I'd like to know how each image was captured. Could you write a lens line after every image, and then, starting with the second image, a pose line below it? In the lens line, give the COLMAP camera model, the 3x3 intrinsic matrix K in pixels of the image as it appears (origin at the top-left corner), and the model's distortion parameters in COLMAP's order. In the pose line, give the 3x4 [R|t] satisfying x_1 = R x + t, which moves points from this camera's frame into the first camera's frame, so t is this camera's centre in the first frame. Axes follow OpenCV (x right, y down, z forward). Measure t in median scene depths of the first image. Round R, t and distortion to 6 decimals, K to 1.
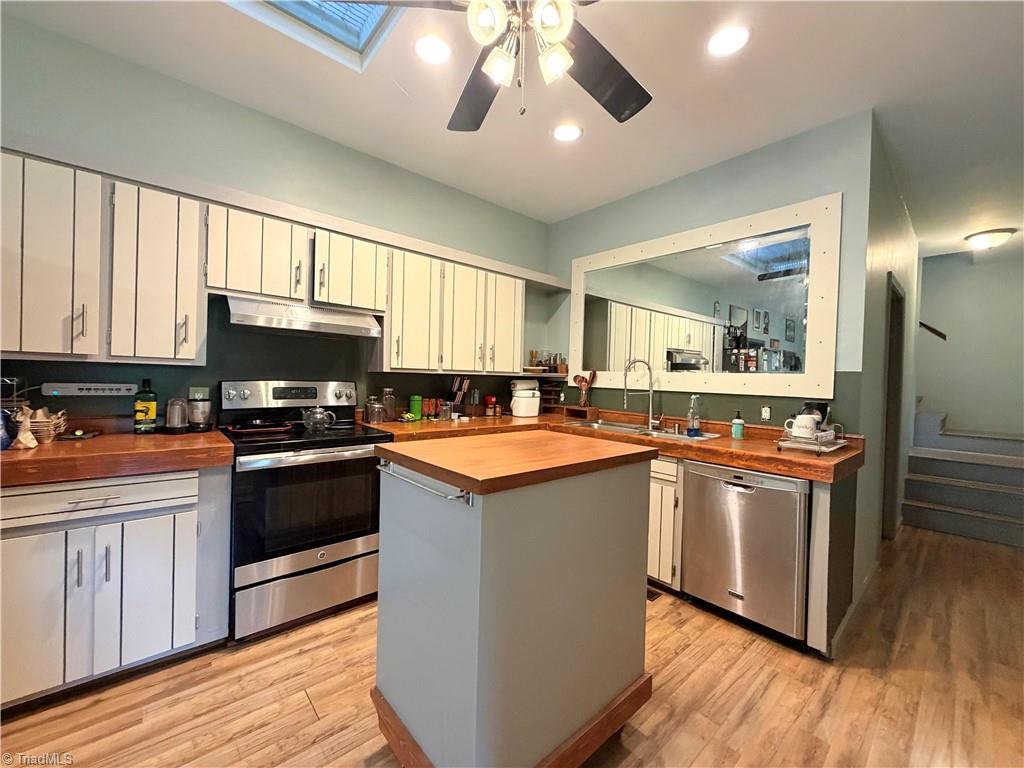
lens RADIAL K [[407.7, 0, 512.9], [0, 407.7, 380.1], [0, 0, 1]] dist [-0.000941, 0.000617]
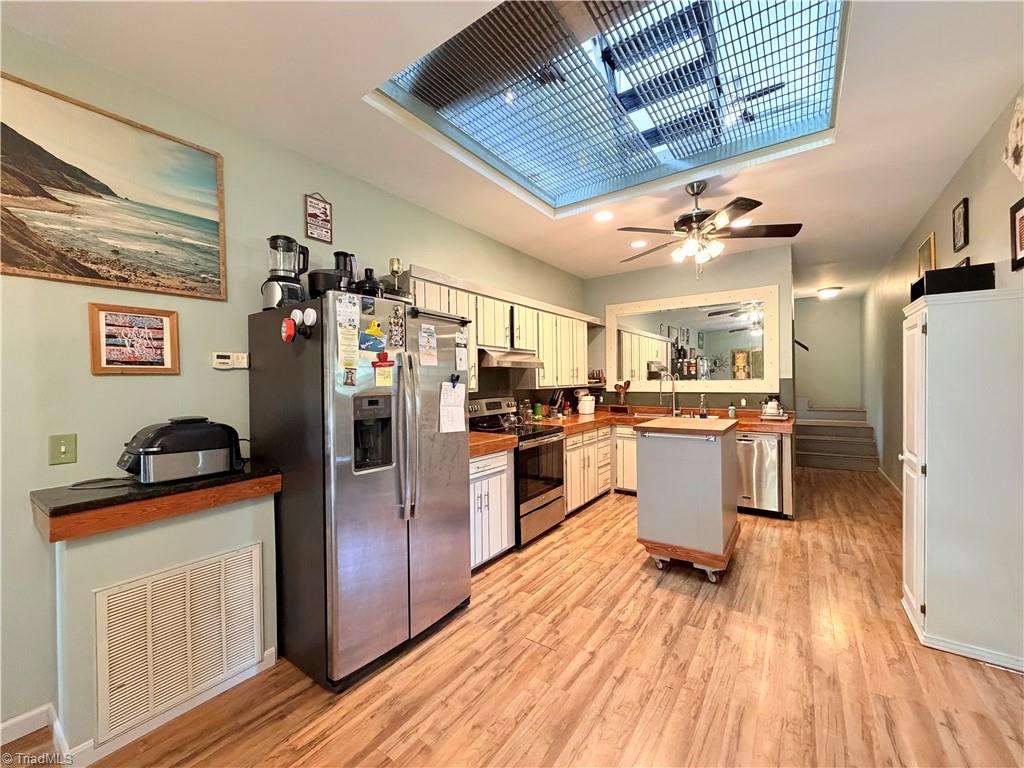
lens RADIAL K [[407.7, 0, 513.7], [0, 407.7, 378.4], [0, 0, 1]] dist [-0.000941, 0.000617]
pose [[0.972689, -0.040134, 0.228616, -0.807903], [0.042680, 0.999070, -0.006200, -0.059202], [-0.228155, 0.015788, 0.973497, -0.542066]]
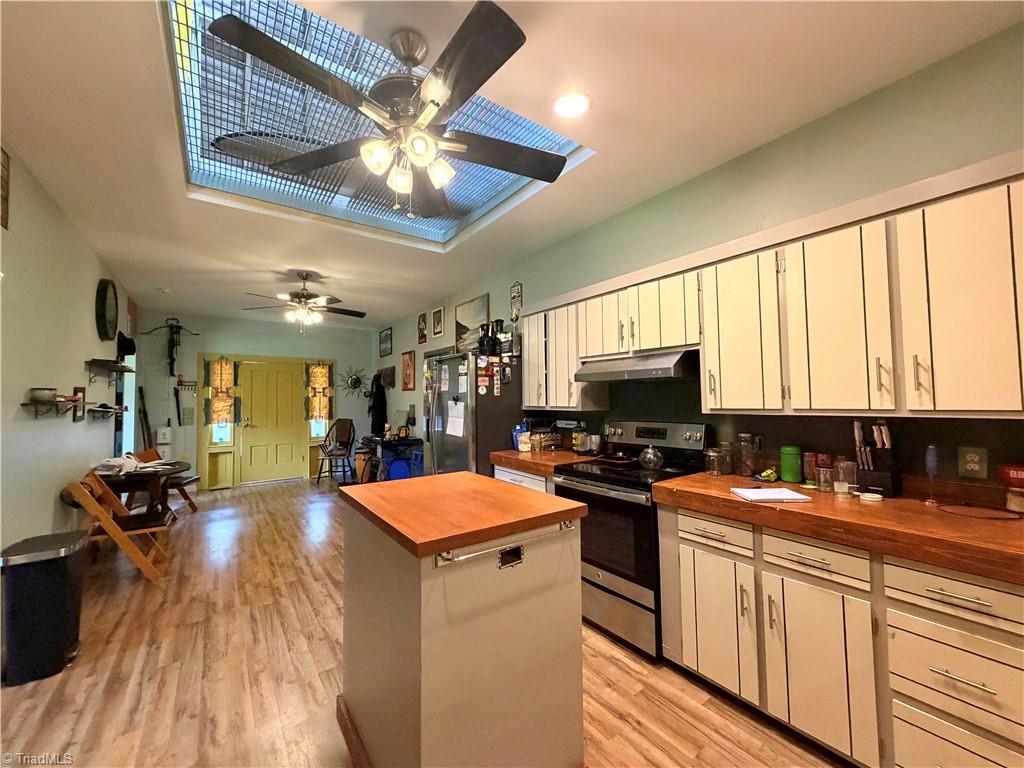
lens RADIAL K [[407.7, 0, 508.2], [0, 407.7, 378.4], [0, 0, 1]] dist [-0.000941, 0.000617]
pose [[-0.105800, -0.077623, -0.991353, 0.617917], [0.003143, 0.996918, -0.078394, -0.030145], [0.994382, -0.011410, -0.105230, 0.728682]]
